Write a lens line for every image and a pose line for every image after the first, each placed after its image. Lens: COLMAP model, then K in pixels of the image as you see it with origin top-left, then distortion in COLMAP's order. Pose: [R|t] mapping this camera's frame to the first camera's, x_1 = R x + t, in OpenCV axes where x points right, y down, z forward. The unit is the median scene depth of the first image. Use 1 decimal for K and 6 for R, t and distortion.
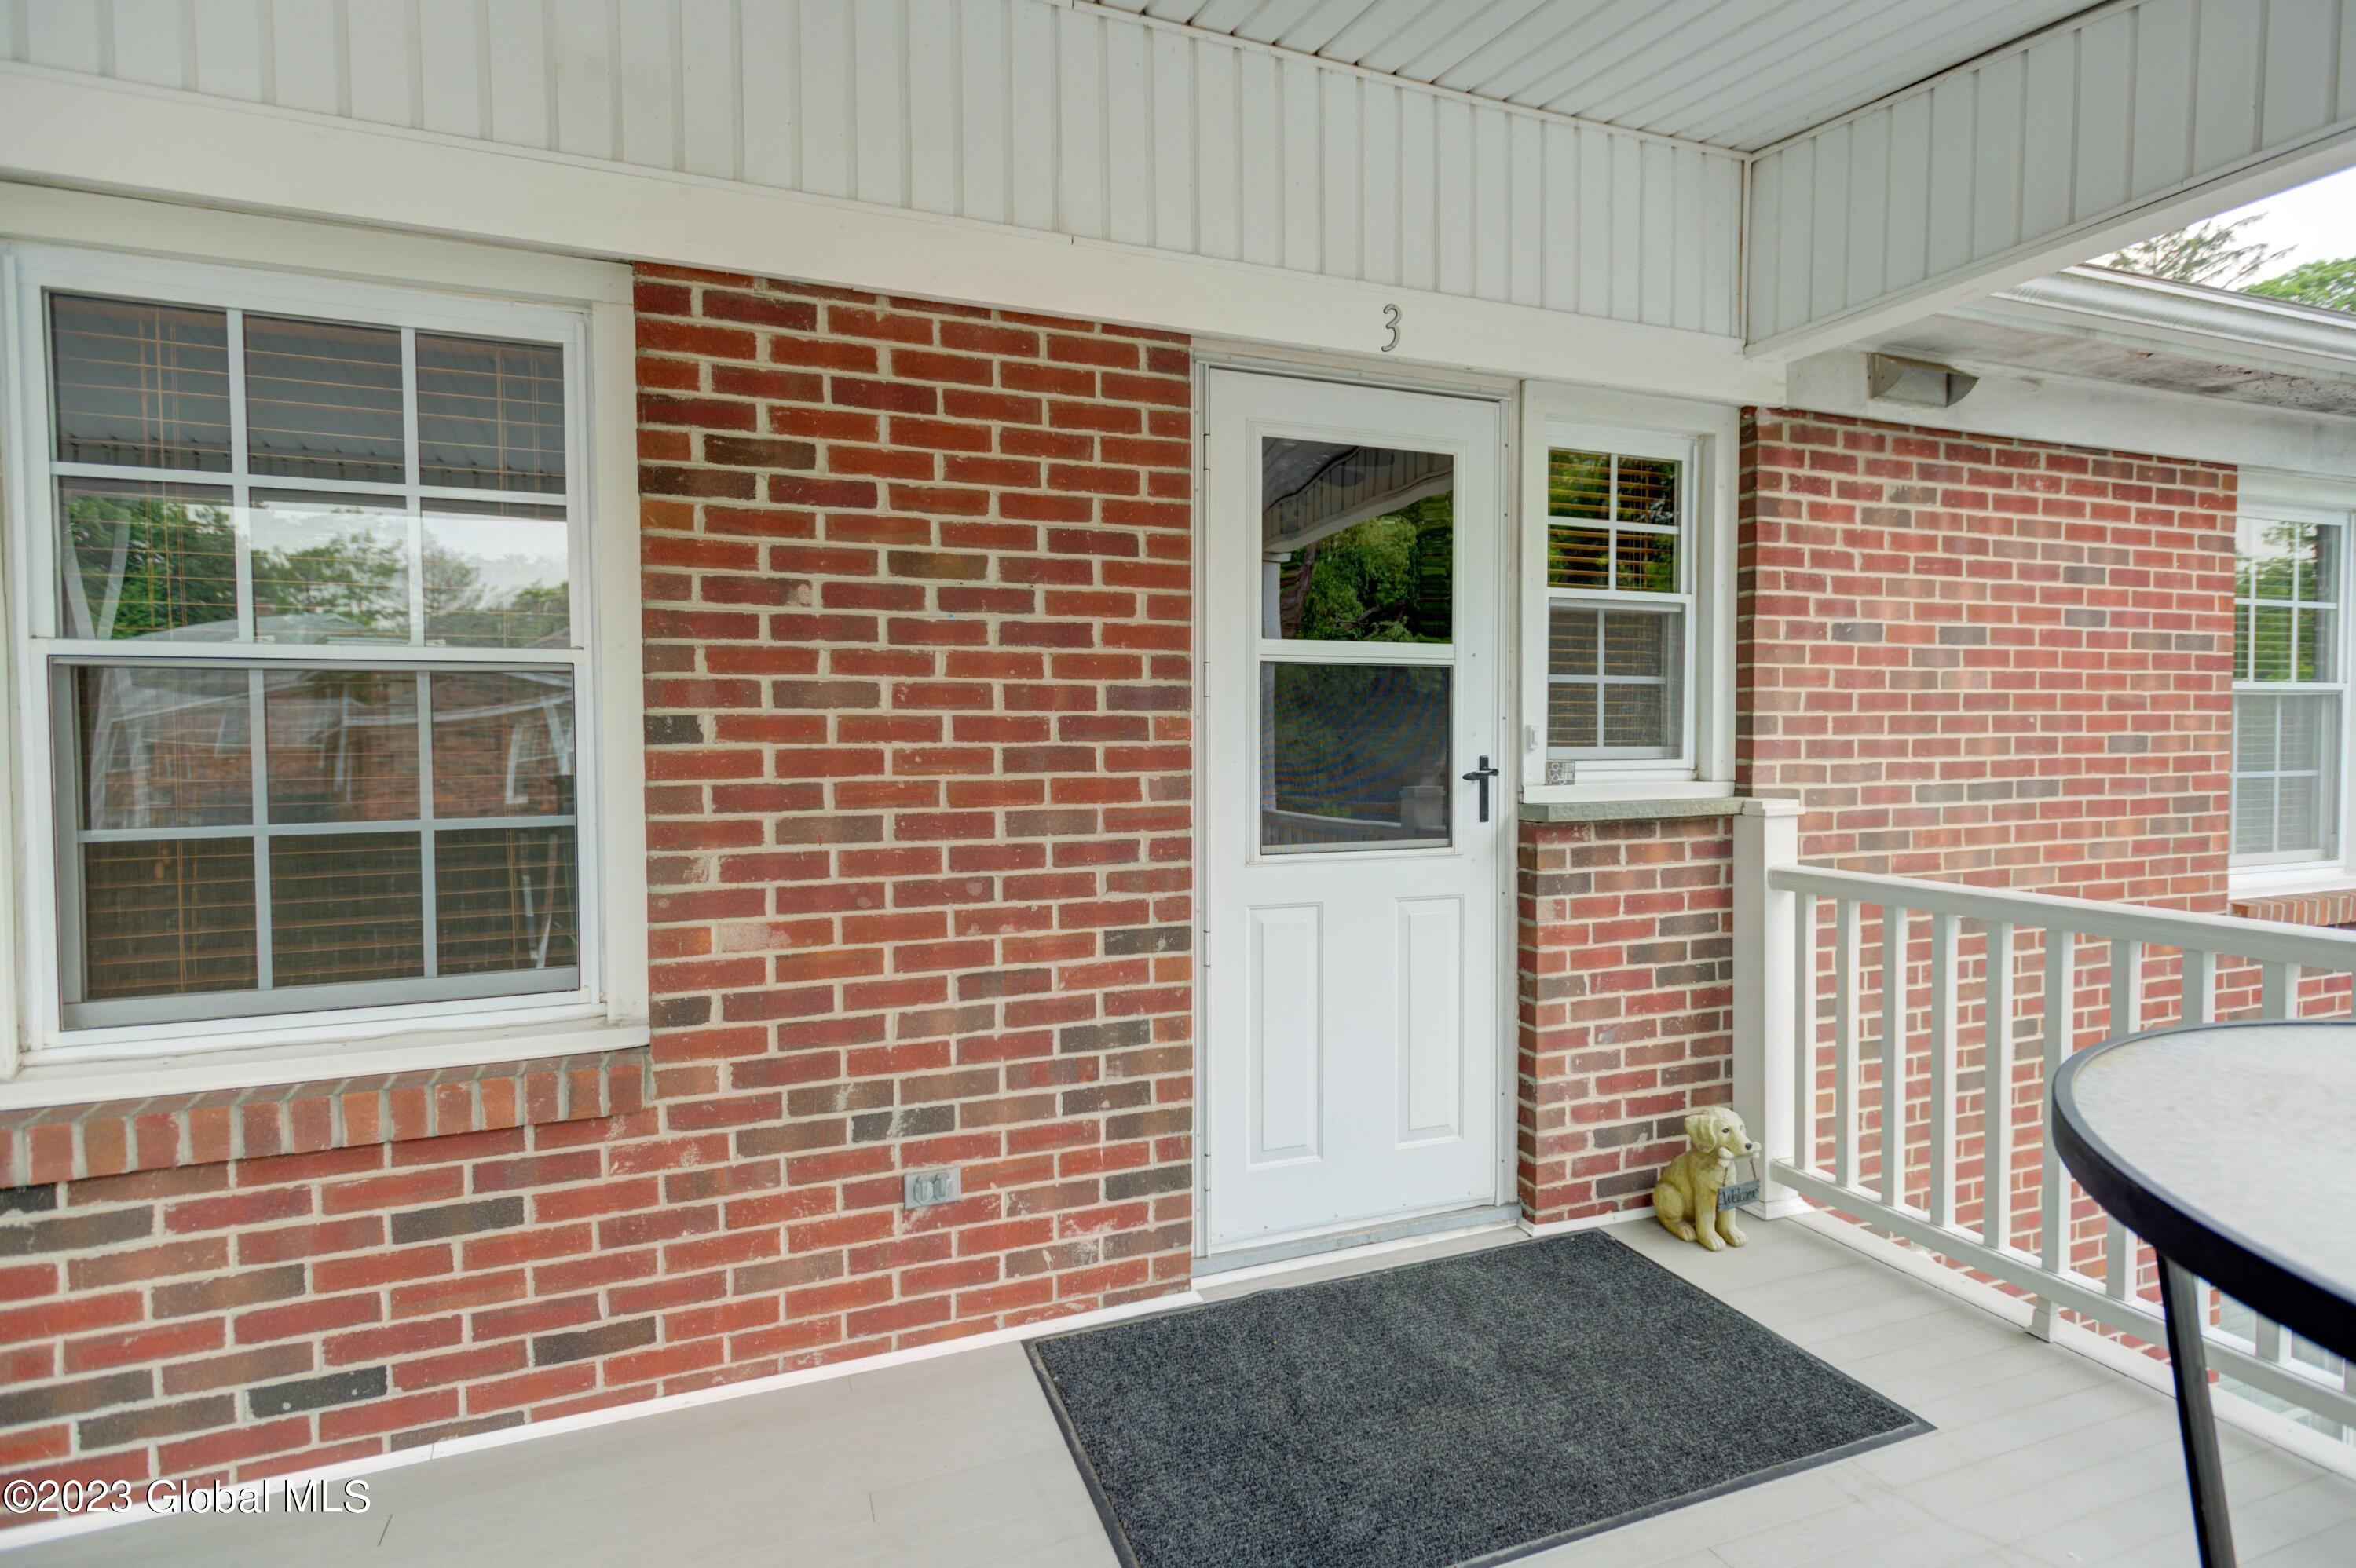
lens RADIAL K [[1165.9, 0, 1191.0], [0, 1165.9, 760.3], [0, 0, 1]] dist [0.015734, -0.001436]
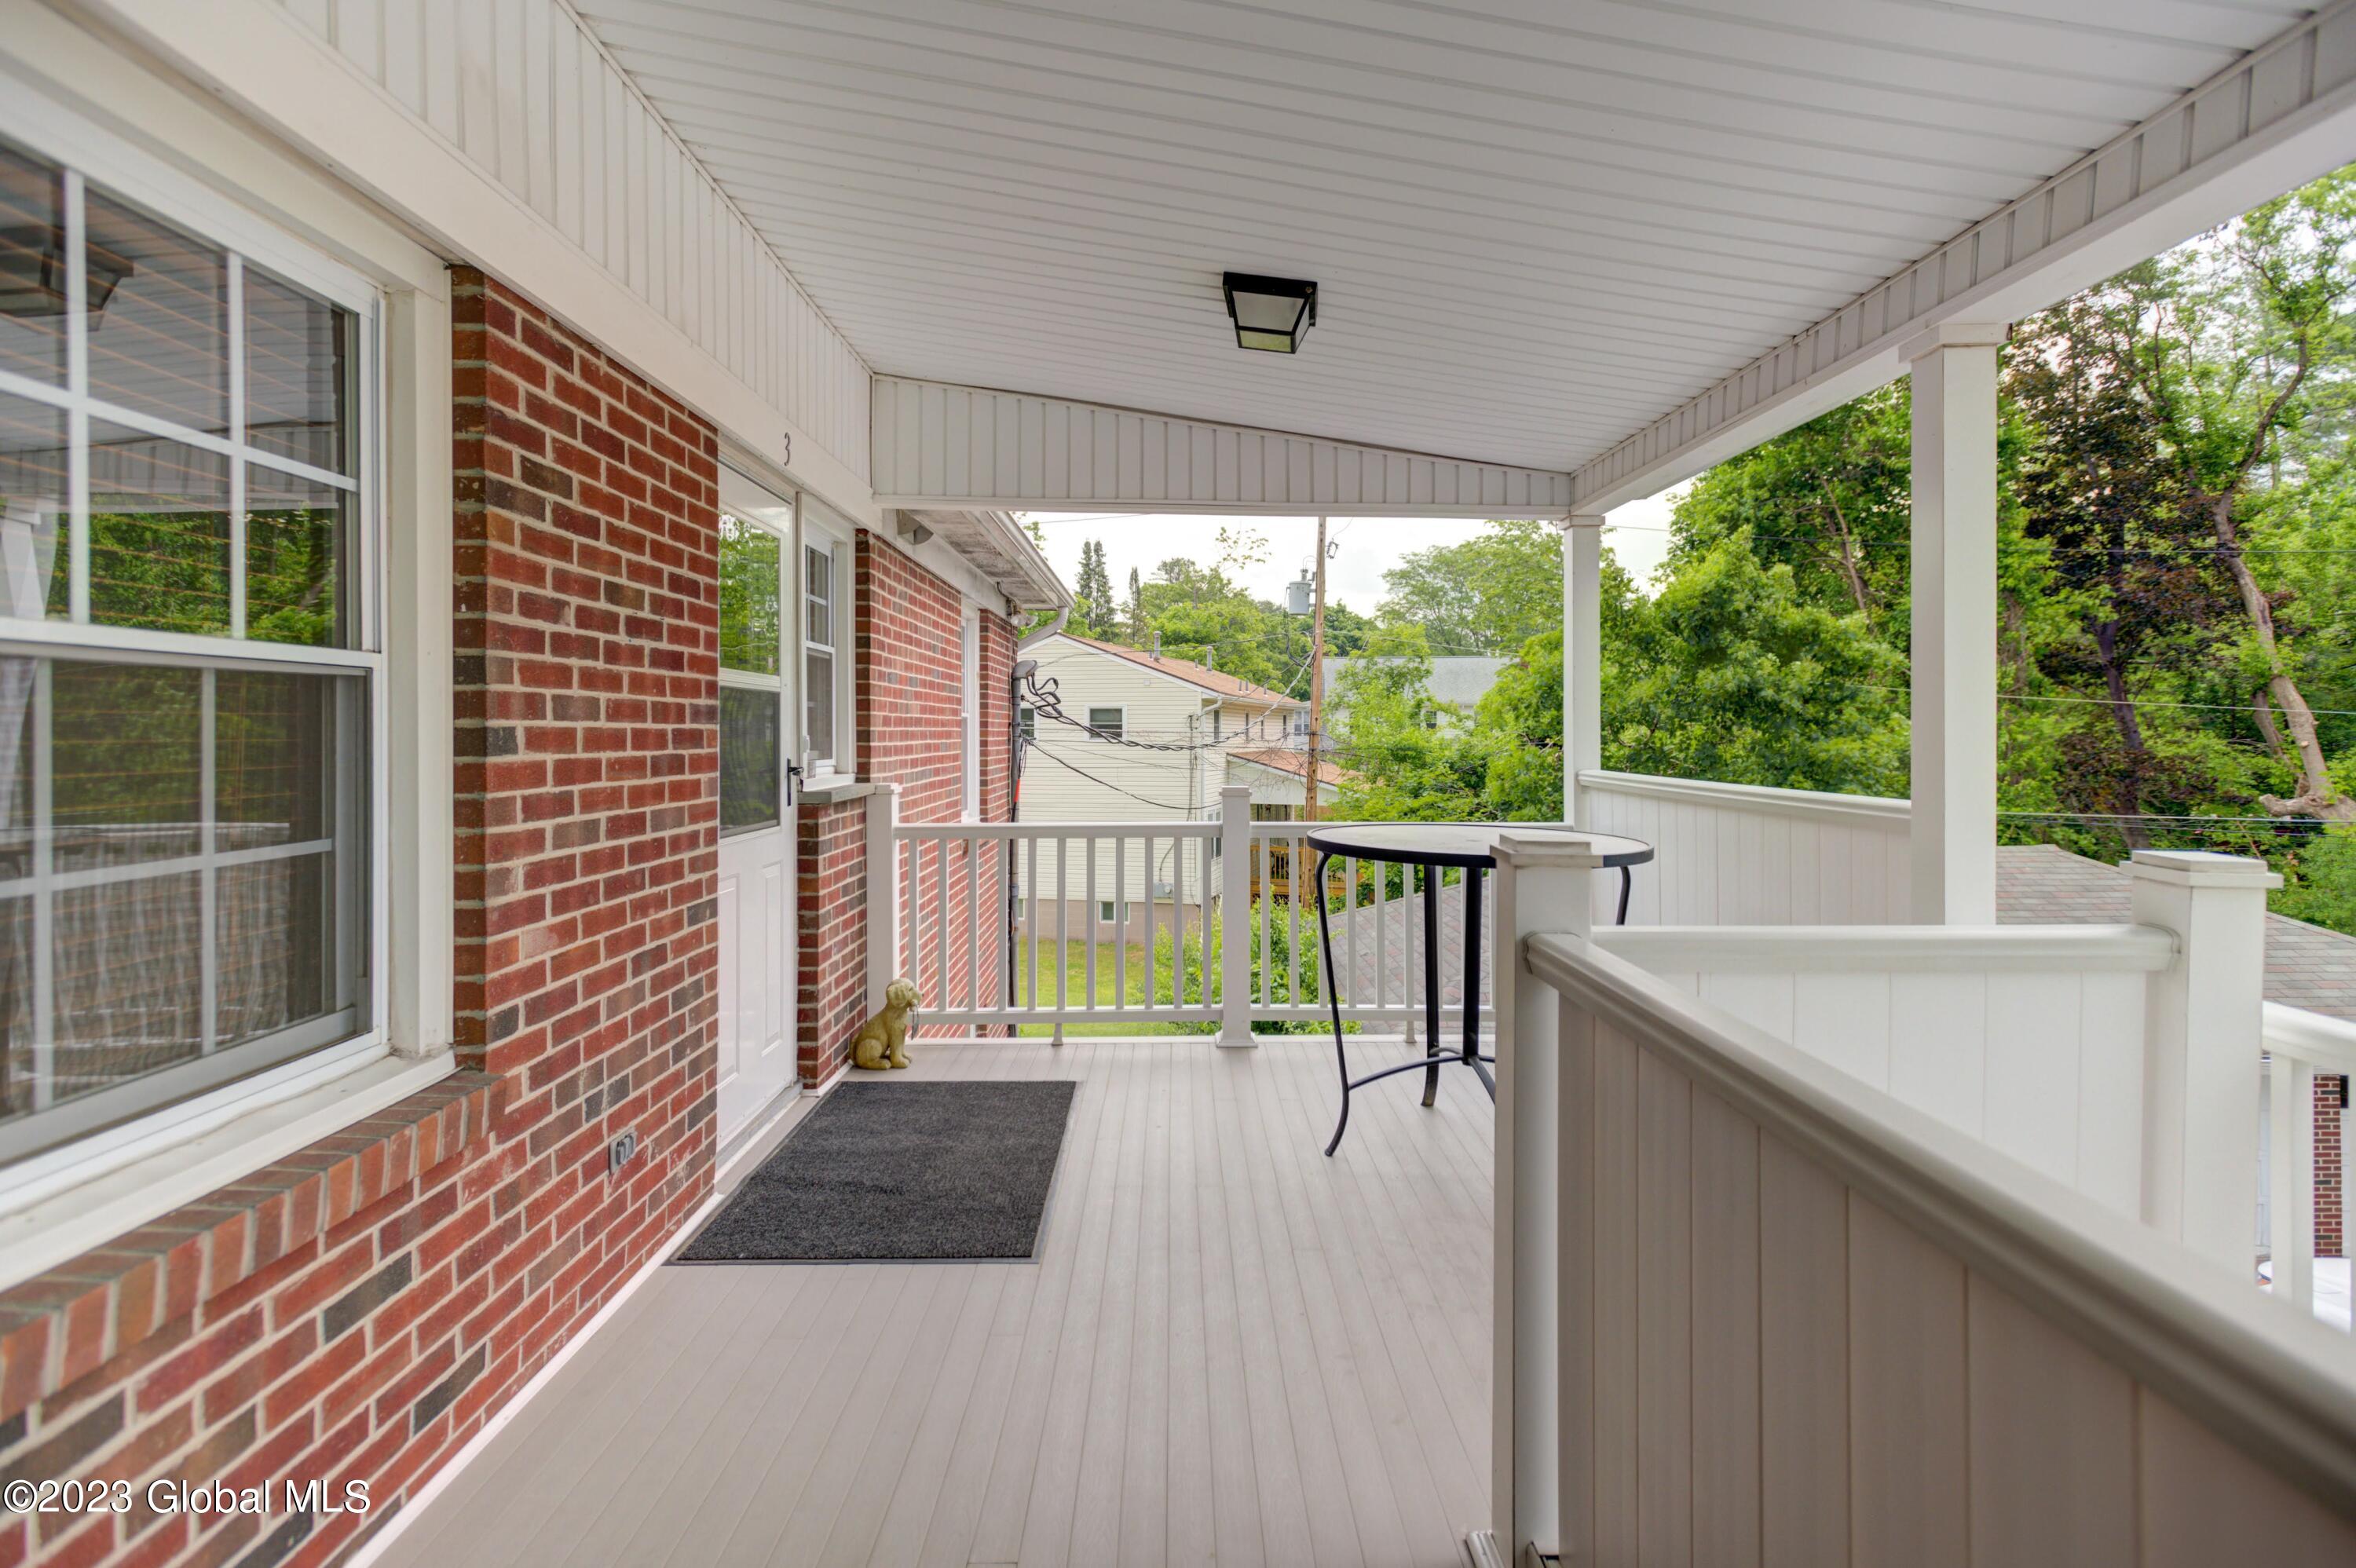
lens RADIAL K [[1171.9, 0, 1181.7], [0, 1171.9, 729.2], [0, 0, 1]] dist [0.016857, -0.000669]
pose [[0.356332, 0.006373, 0.934338, -1.087002], [0.024848, 0.999558, -0.016295, -0.004953], [-0.934029, 0.029023, 0.356016, 0.086670]]
